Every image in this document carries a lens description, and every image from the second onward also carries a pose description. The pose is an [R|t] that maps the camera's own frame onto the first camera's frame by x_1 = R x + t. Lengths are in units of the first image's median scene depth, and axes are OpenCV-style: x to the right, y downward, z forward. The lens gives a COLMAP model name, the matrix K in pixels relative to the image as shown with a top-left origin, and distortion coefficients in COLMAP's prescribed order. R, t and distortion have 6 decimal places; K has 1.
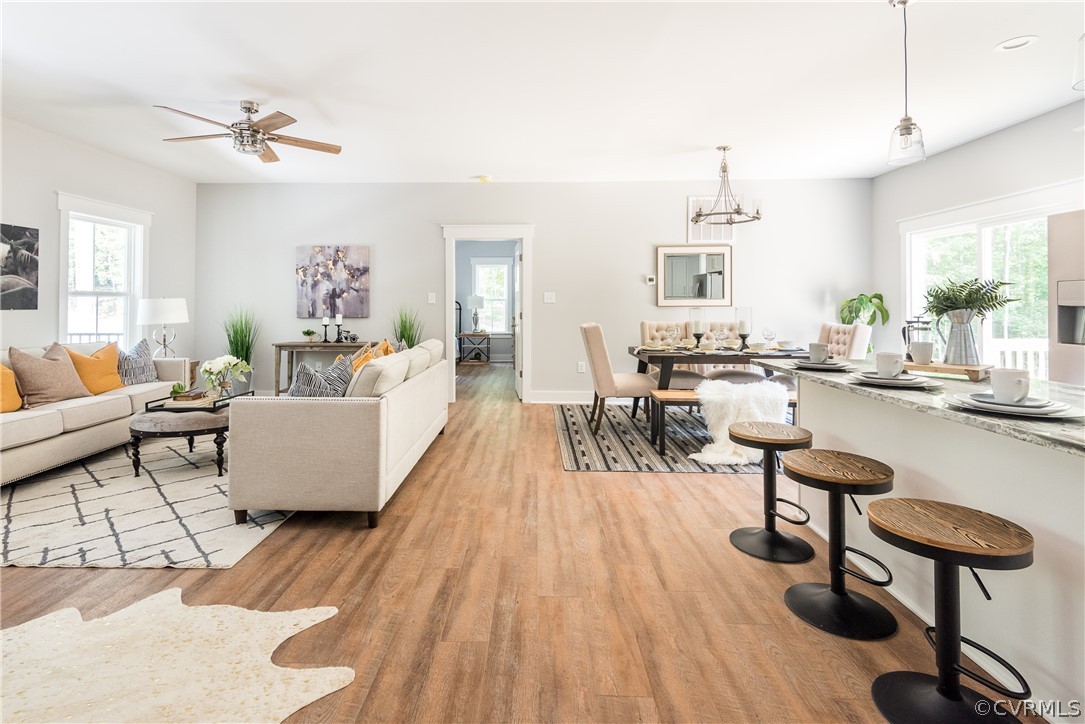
lens RADIAL K [[507.4, 0, 542.5], [0, 507.4, 362.0], [0, 0, 1]] dist [0.000180, -0.000004]
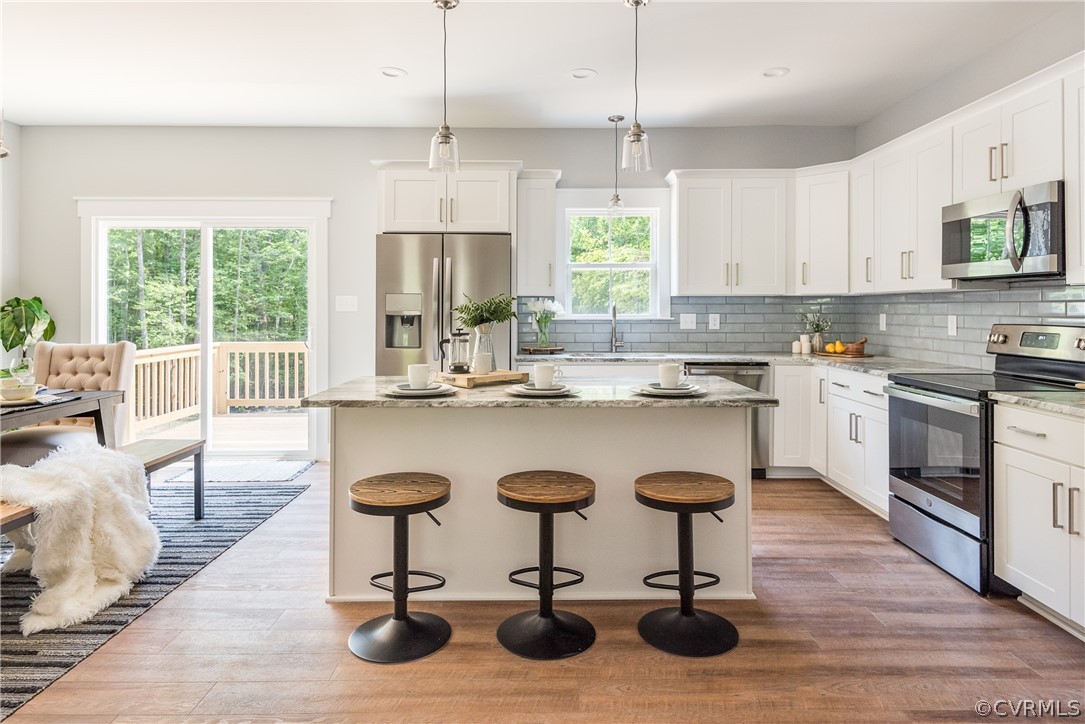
lens RADIAL K [[631.4, 0, 542.5], [0, 631.4, 362.0], [0, 0, 1]] dist [0.021180, -0.000039]
pose [[0.011783, -0.085663, 0.996254, -0.497723], [0.115010, 0.989828, 0.083750, -0.107532], [-0.993294, 0.113592, 0.021515, 0.801624]]
